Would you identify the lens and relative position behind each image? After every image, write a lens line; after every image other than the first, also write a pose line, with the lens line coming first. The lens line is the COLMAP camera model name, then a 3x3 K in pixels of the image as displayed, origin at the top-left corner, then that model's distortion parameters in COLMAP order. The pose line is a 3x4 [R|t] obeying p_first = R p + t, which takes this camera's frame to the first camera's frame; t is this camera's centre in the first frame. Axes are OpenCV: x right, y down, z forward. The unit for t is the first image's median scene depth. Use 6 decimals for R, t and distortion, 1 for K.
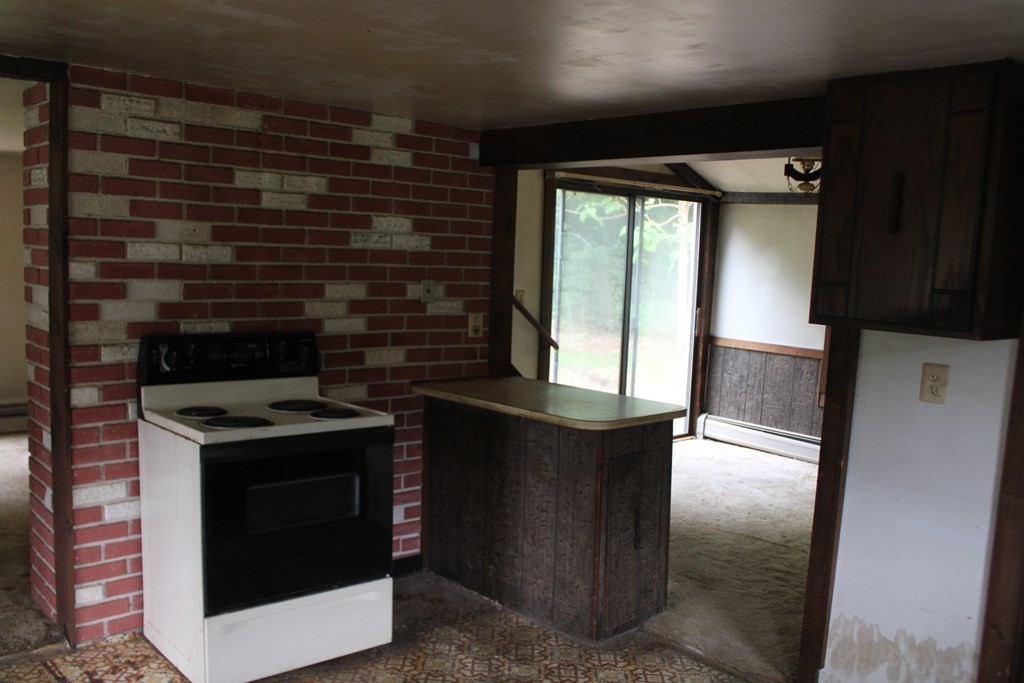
lens RADIAL K [[878.7, 0, 466.1], [0, 878.7, 361.1], [0, 0, 1]] dist [-0.169409, 0.151478]
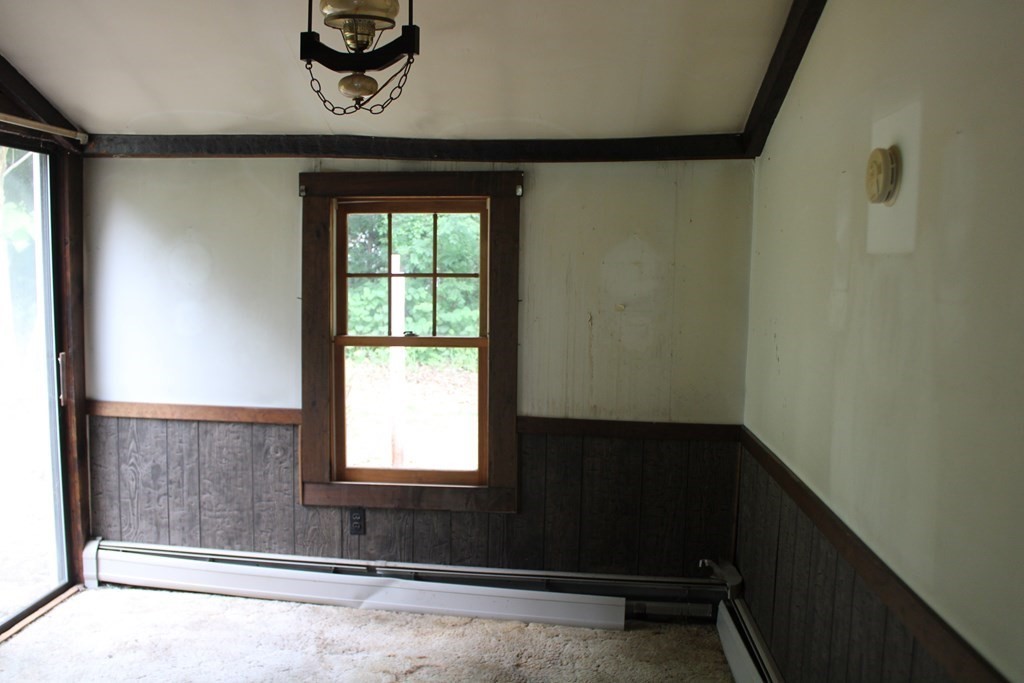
lens RADIAL K [[878.7, 0, 466.1], [0, 878.7, 361.1], [0, 0, 1]] dist [-0.169409, 0.151478]
pose [[0.717258, -0.101153, 0.689426, 0.086133], [0.097803, 0.994227, 0.044122, -0.055565], [-0.689909, 0.035781, 0.723011, 0.457930]]
